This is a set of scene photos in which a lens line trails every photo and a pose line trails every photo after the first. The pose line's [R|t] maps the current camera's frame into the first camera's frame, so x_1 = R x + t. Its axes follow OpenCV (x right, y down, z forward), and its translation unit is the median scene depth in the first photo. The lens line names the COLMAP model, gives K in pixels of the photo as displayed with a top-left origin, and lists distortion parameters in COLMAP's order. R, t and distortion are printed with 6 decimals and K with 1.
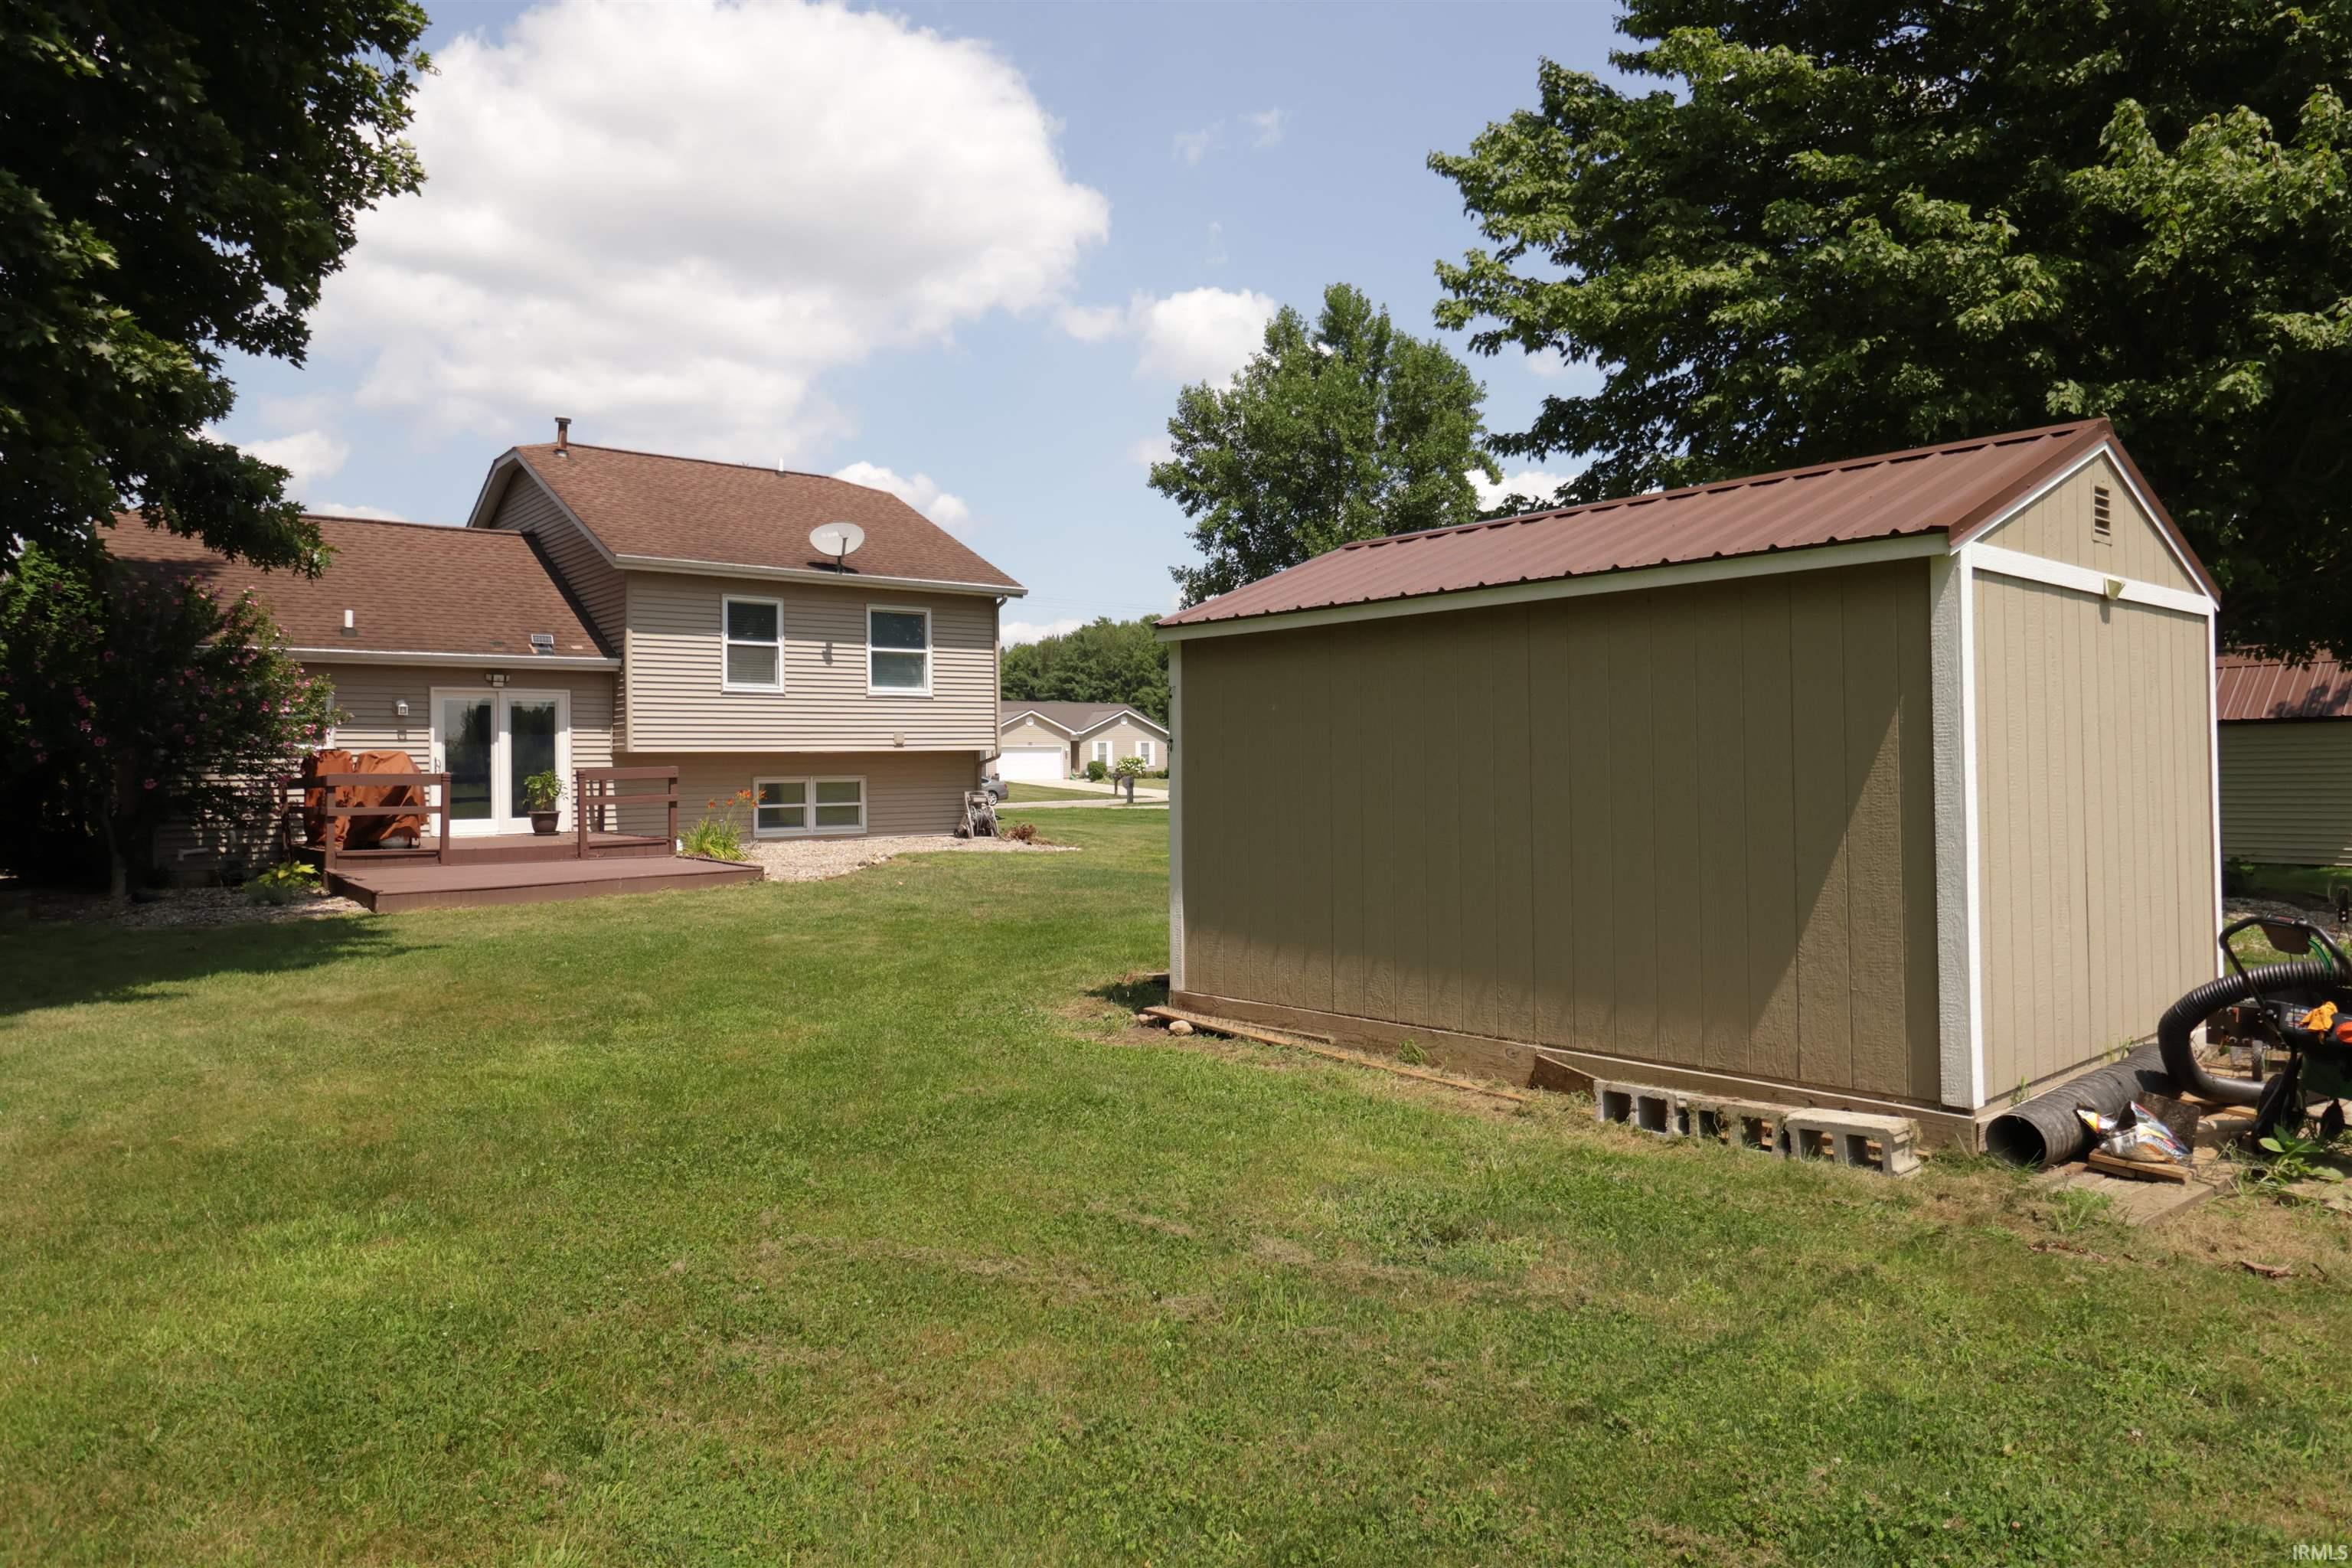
lens RADIAL K [[1516.3, 0, 1193.4], [0, 1516.3, 761.6], [0, 0, 1]] dist [0.015264, -0.006154]
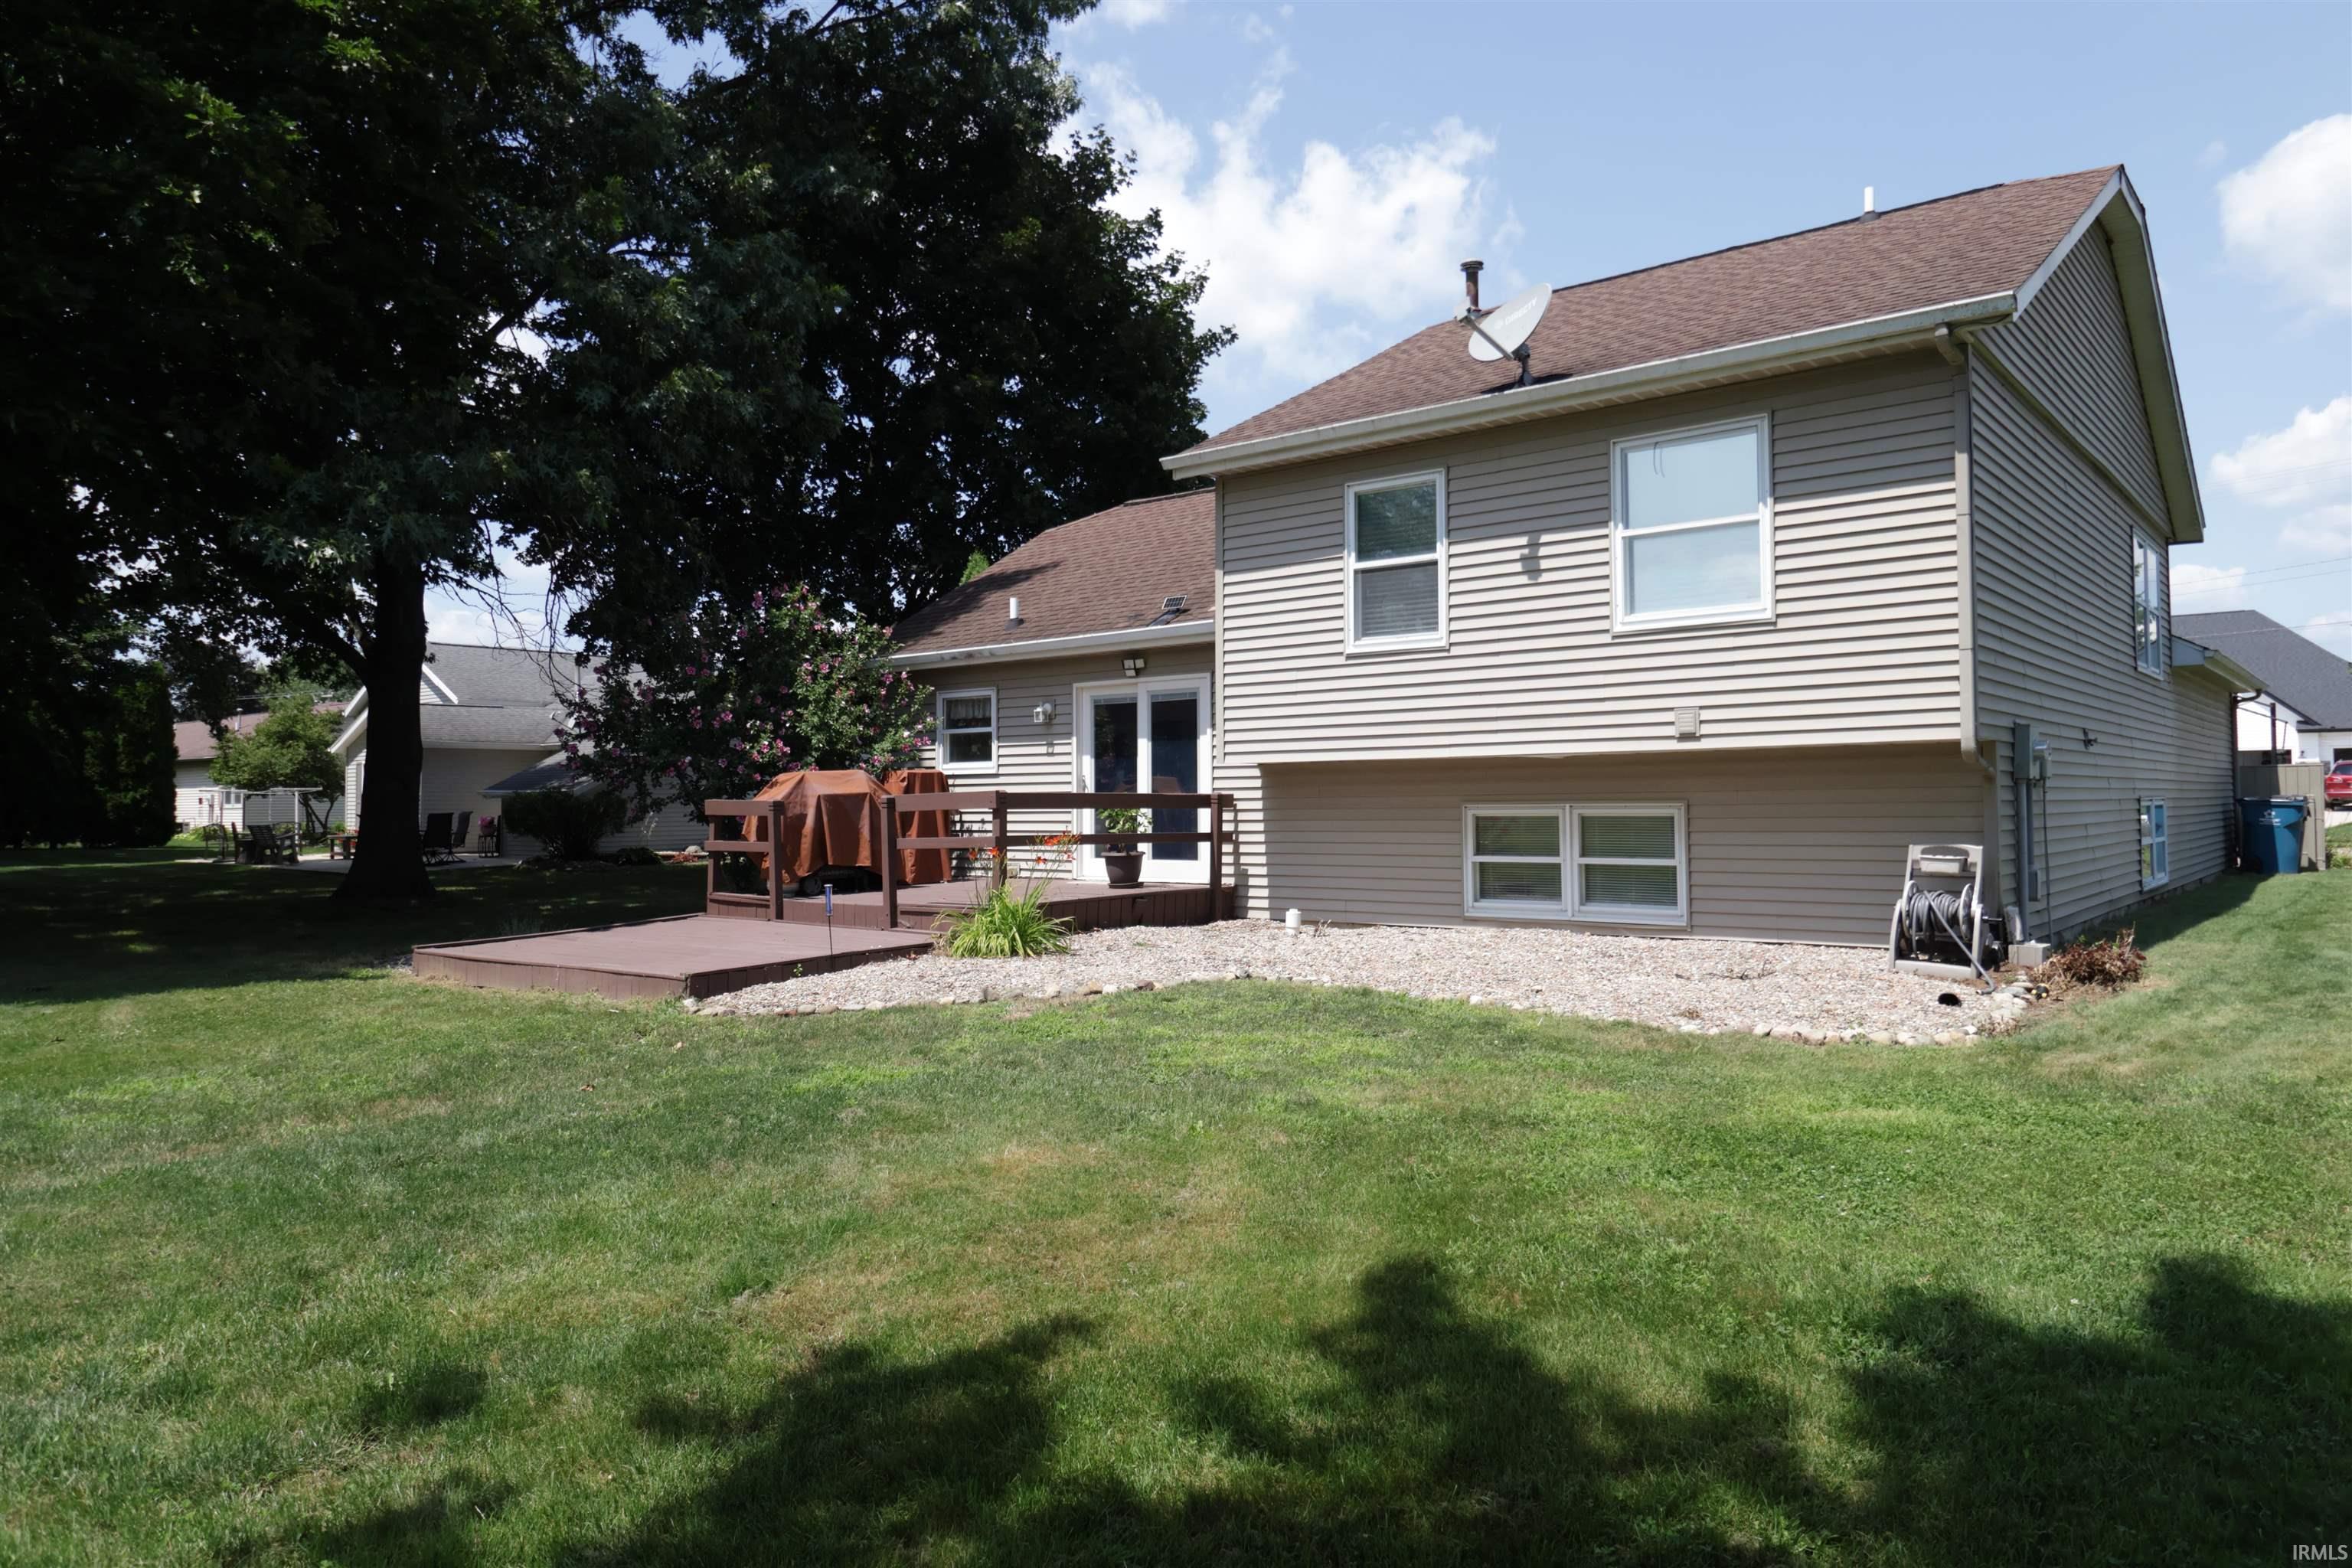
lens RADIAL K [[1516.3, 0, 1192.9], [0, 1516.3, 776.0], [0, 0, 1]] dist [0.015264, -0.006154]
pose [[0.197787, -0.006020, -0.980227, 0.220867], [0.013364, 0.999905, -0.003444, 0.000495], [0.980154, -0.012418, 0.197849, 0.775765]]
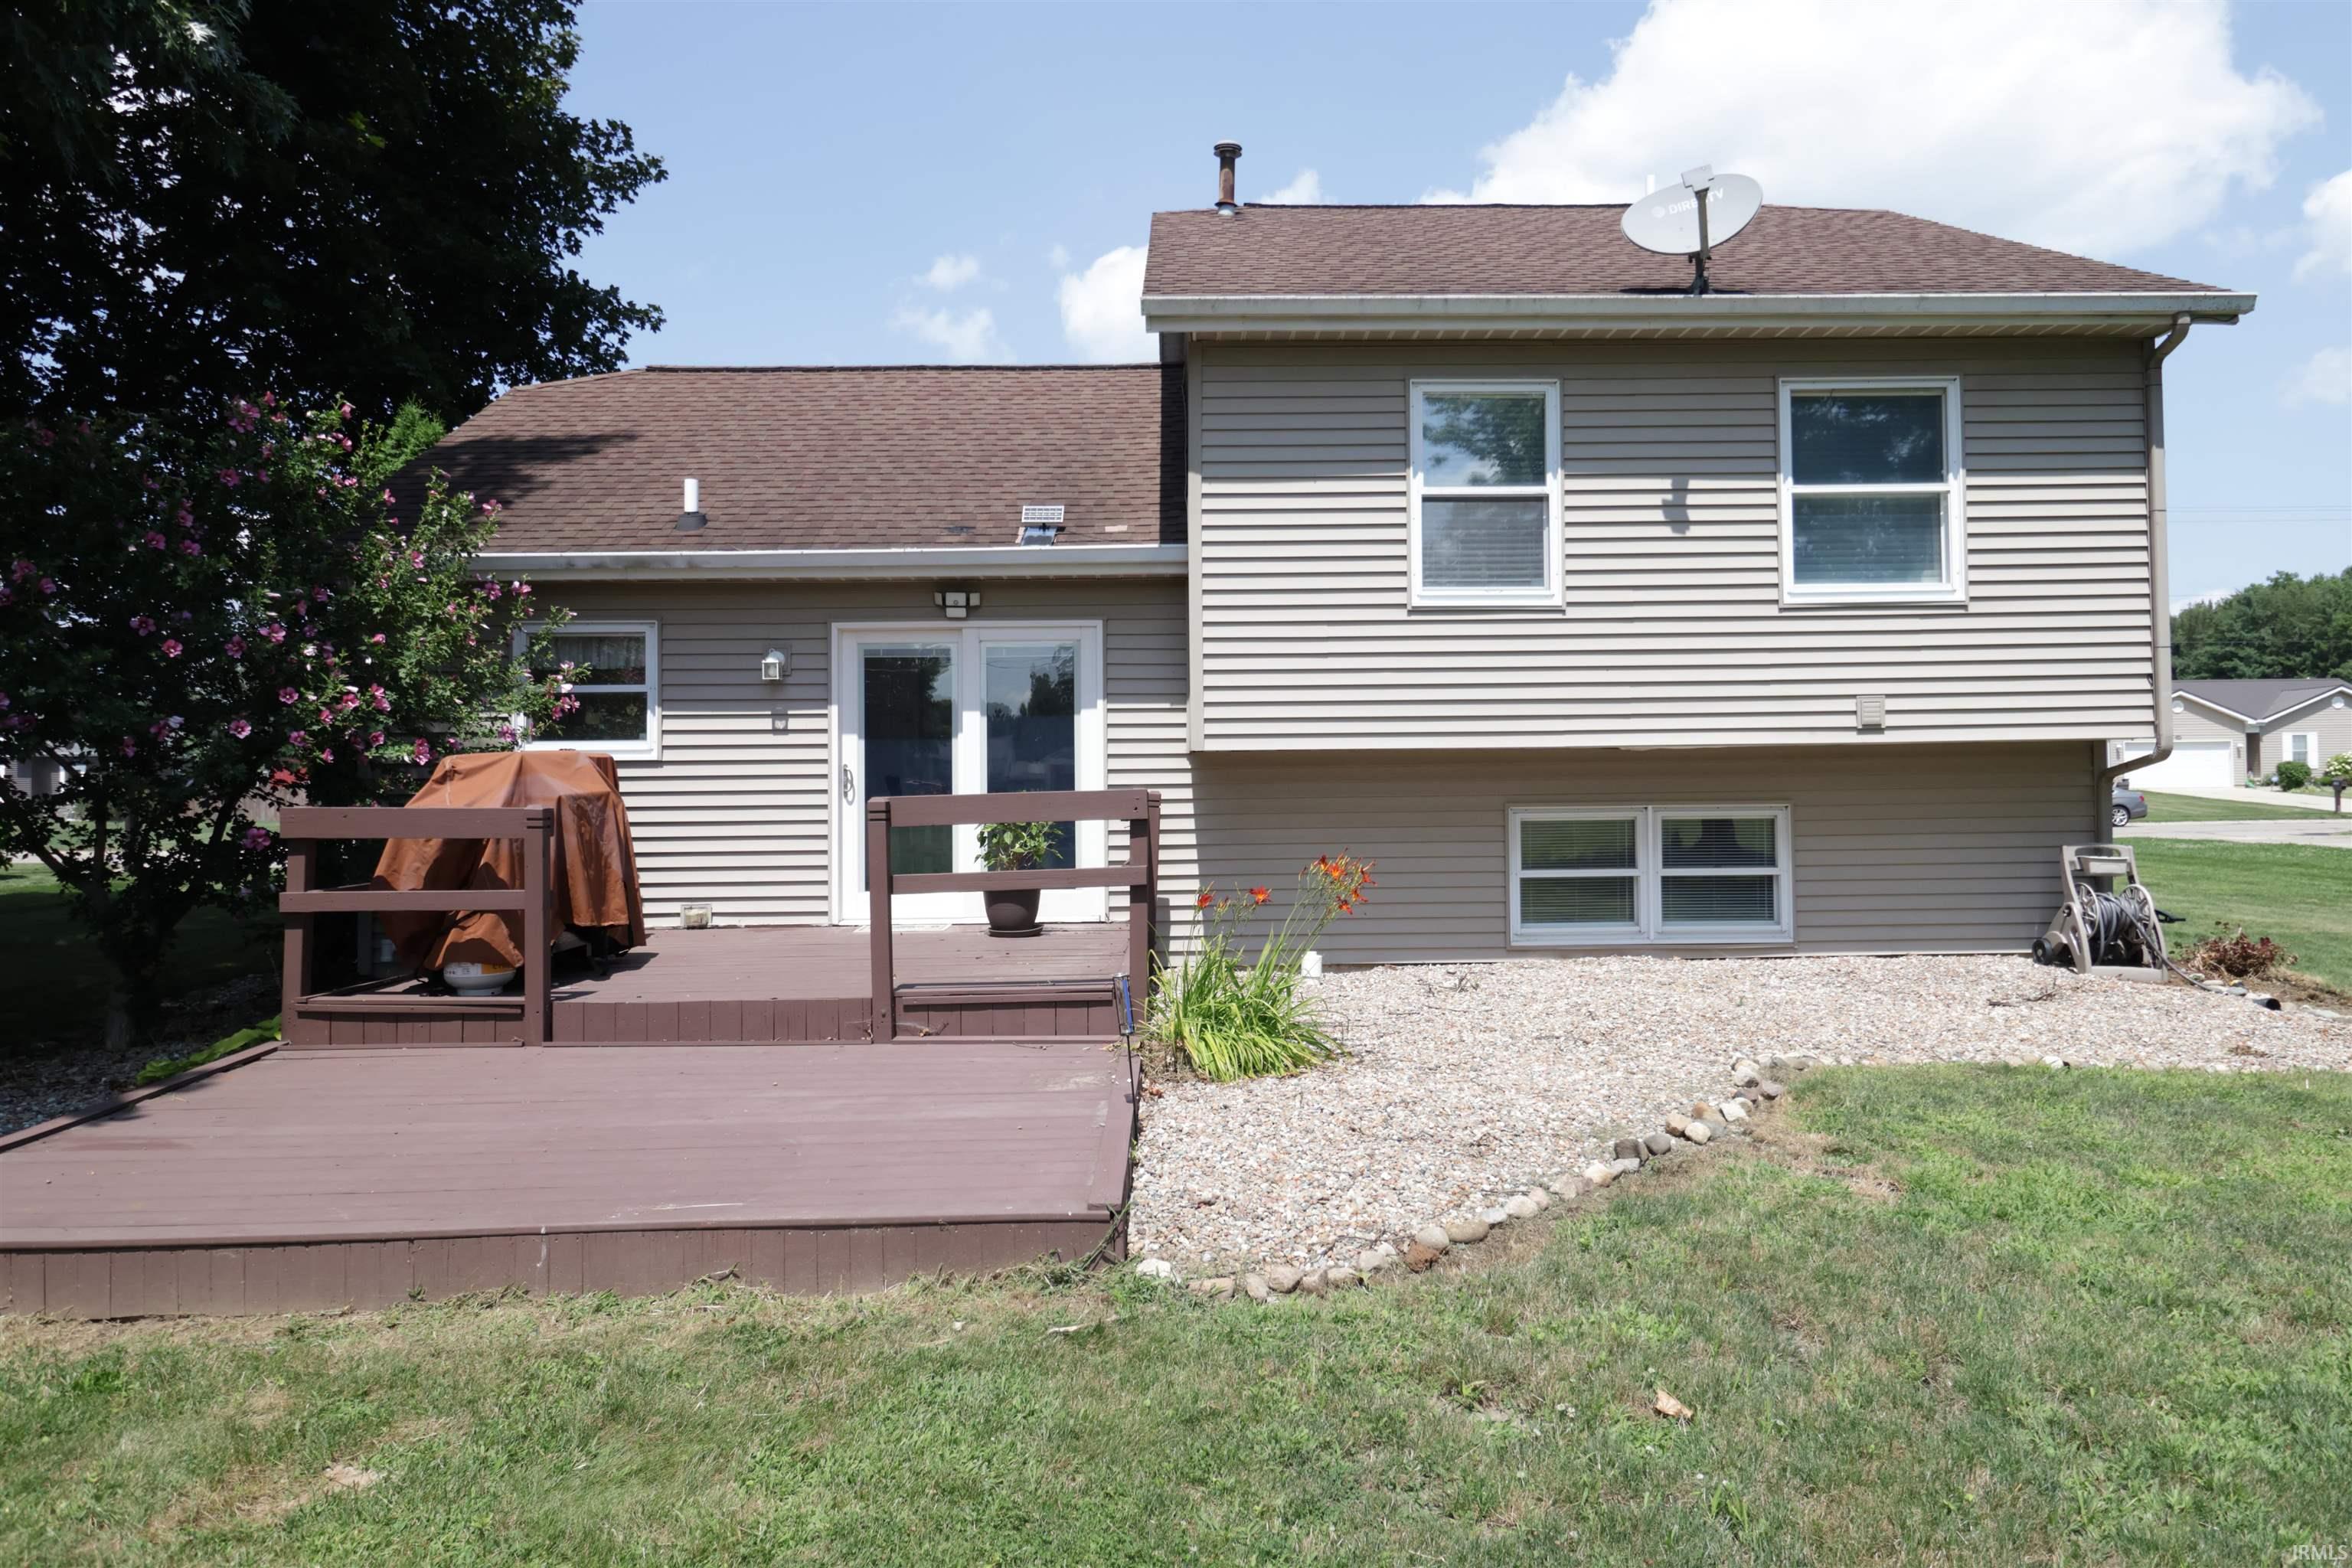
lens RADIAL K [[1516.3, 0, 1206.2], [0, 1516.3, 756.4], [0, 0, 1]] dist [0.015264, -0.006154]
pose [[0.784477, -0.007697, -0.620110, -0.085191], [0.004789, 0.999968, -0.006354, -0.001750], [0.620139, 0.002015, 0.784489, 0.588357]]
